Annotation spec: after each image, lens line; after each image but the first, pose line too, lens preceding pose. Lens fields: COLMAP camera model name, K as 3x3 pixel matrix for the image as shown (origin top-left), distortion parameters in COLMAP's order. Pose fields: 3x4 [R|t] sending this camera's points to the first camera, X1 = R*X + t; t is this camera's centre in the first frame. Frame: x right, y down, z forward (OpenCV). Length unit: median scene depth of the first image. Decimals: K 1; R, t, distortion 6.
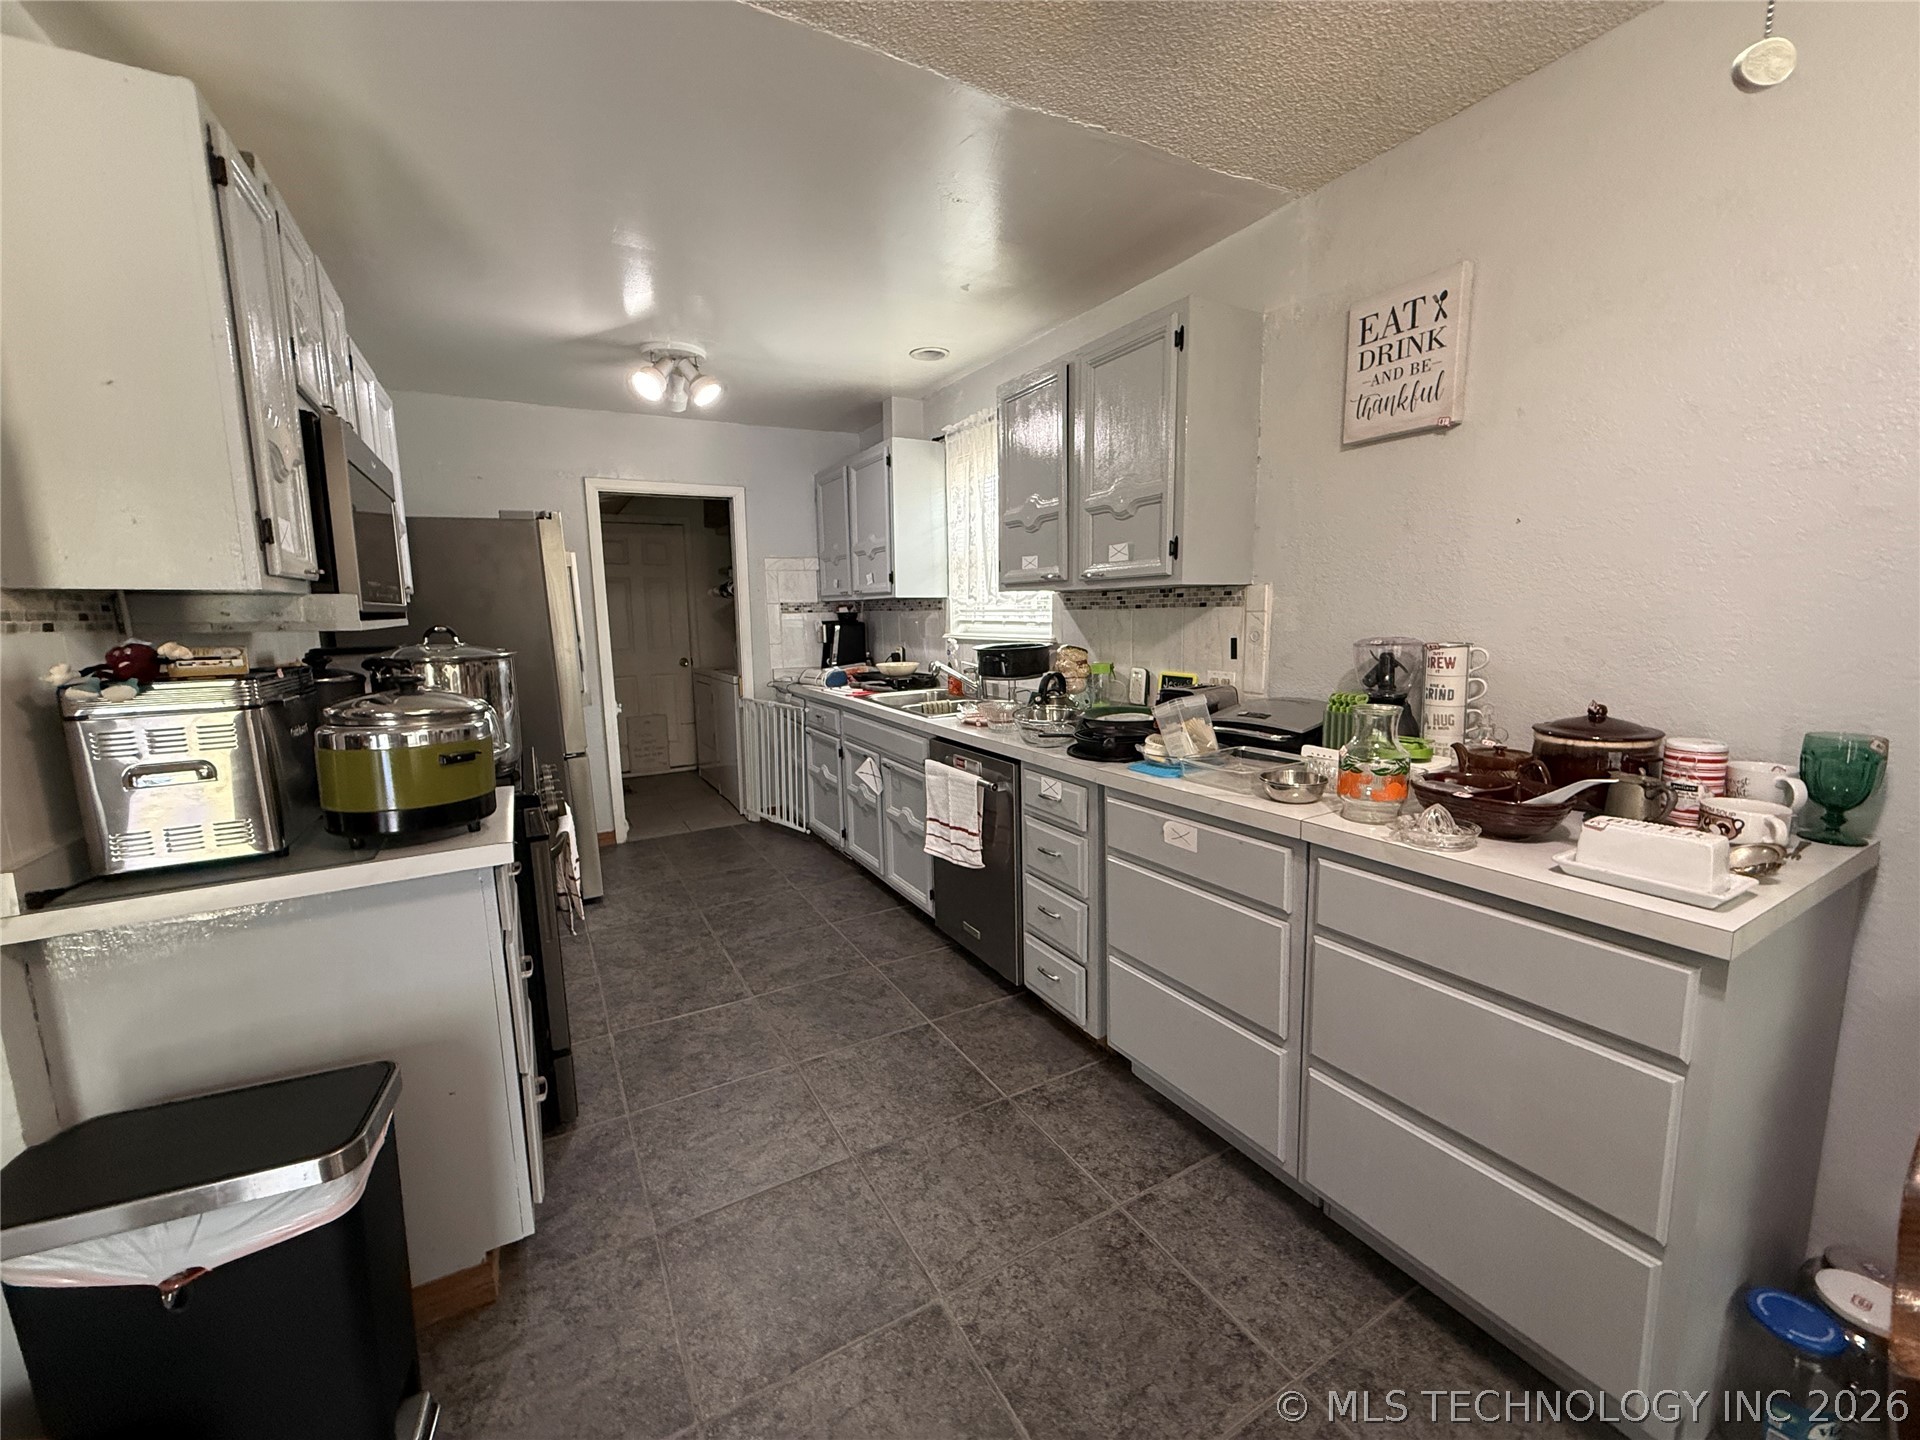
lens RADIAL K [[762.8, 0, 953.1], [0, 762.8, 716.7], [0, 0, 1]] dist [0.002520, -0.001668]
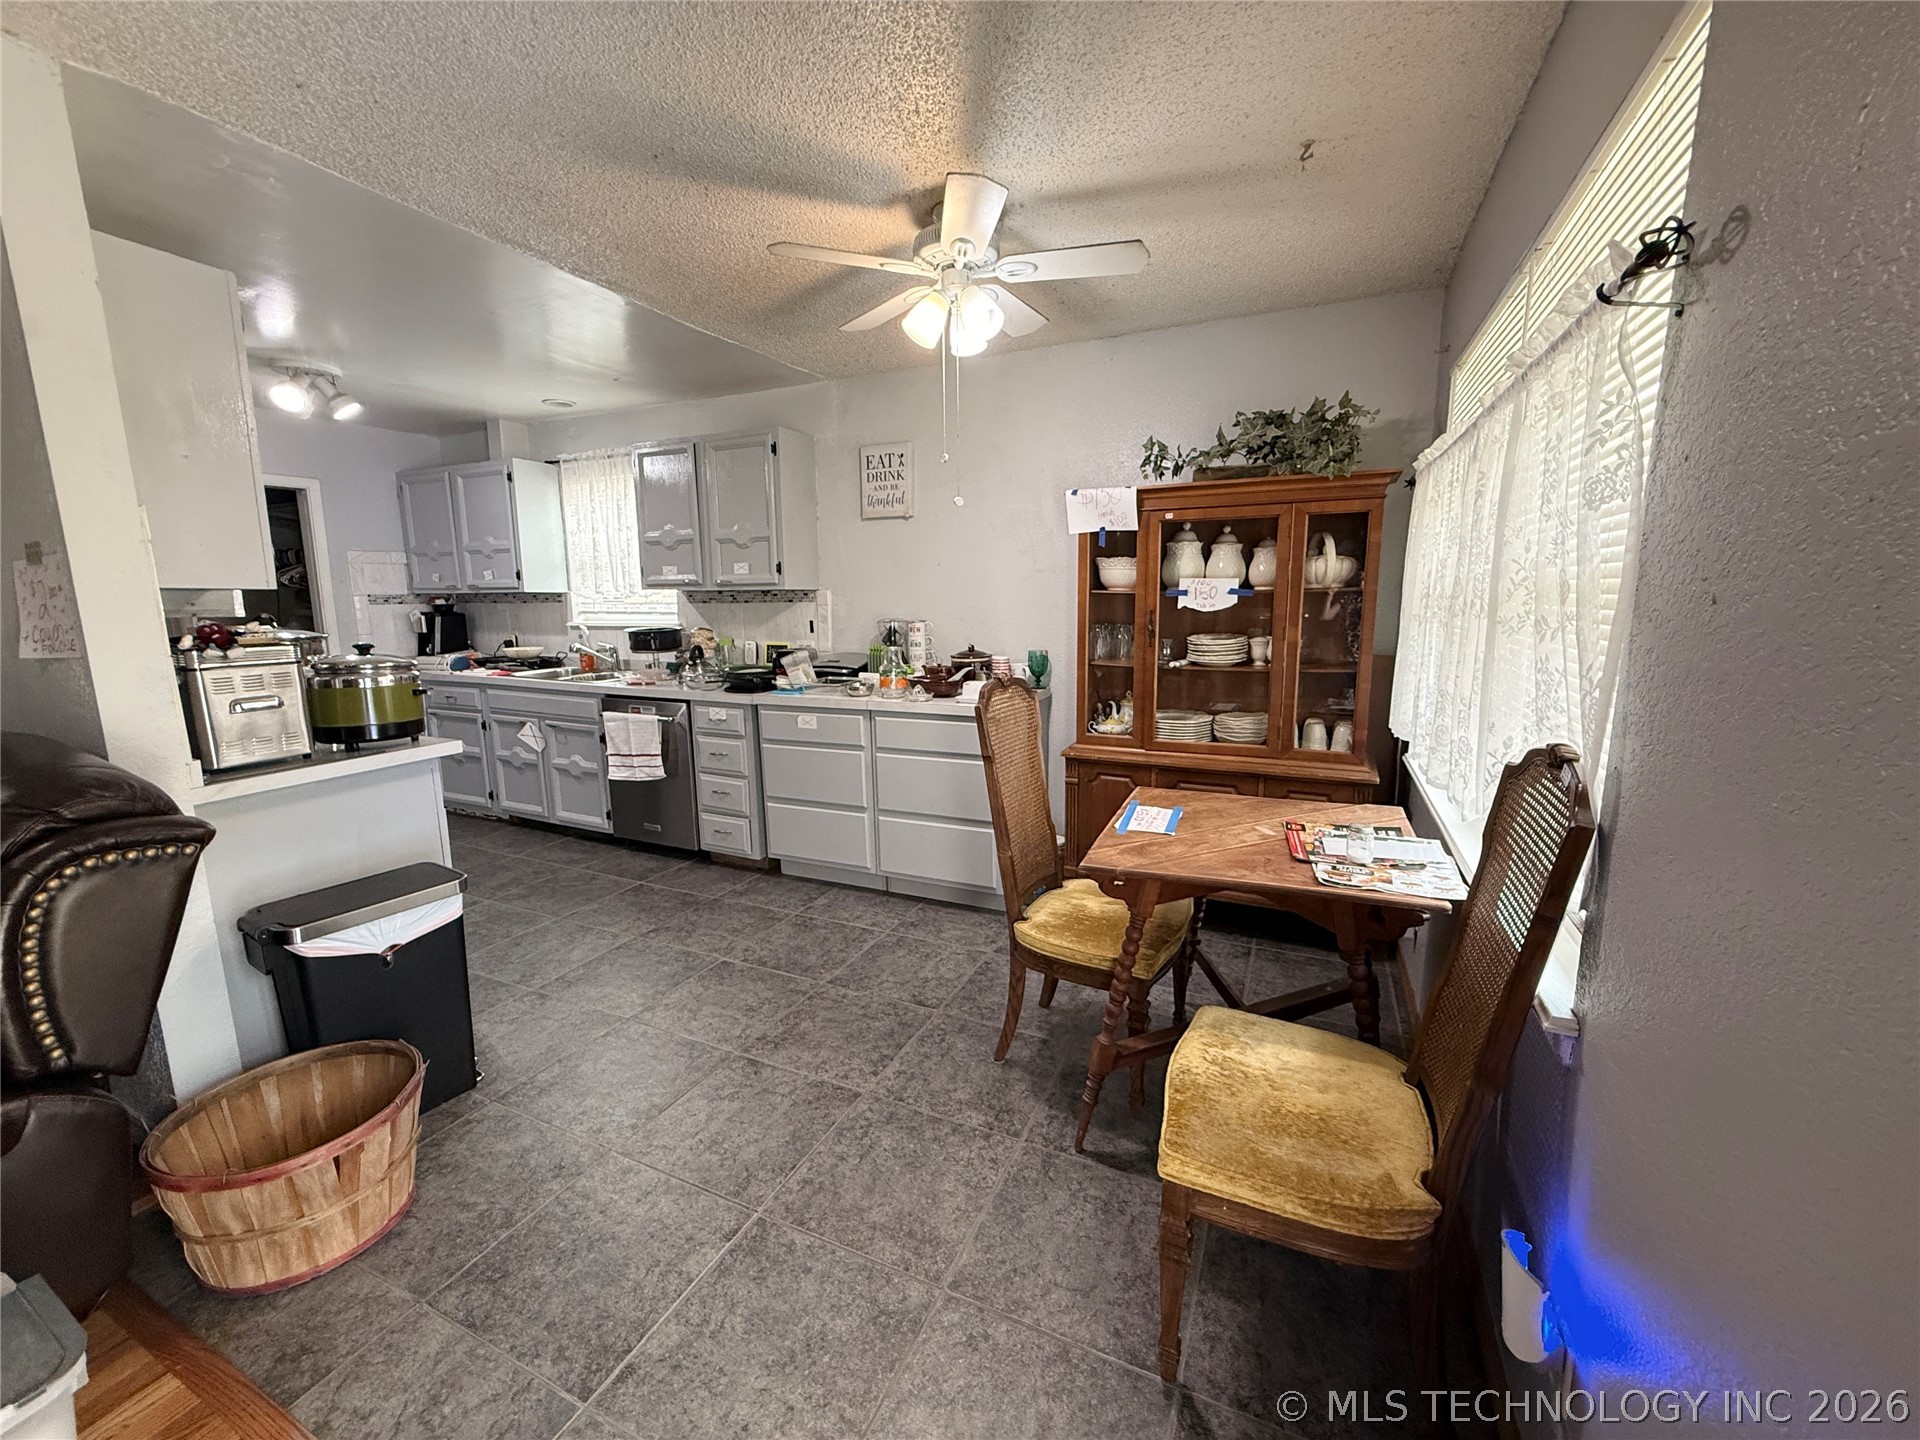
lens RADIAL K [[762.8, 0, 959.7], [0, 762.8, 717.8], [0, 0, 1]] dist [0.002520, -0.001668]
pose [[0.805645, -0.081185, 0.586809, -0.406930], [0.075907, 0.996547, 0.033658, 0.086309], [-0.587515, 0.017426, 0.809025, -0.609860]]
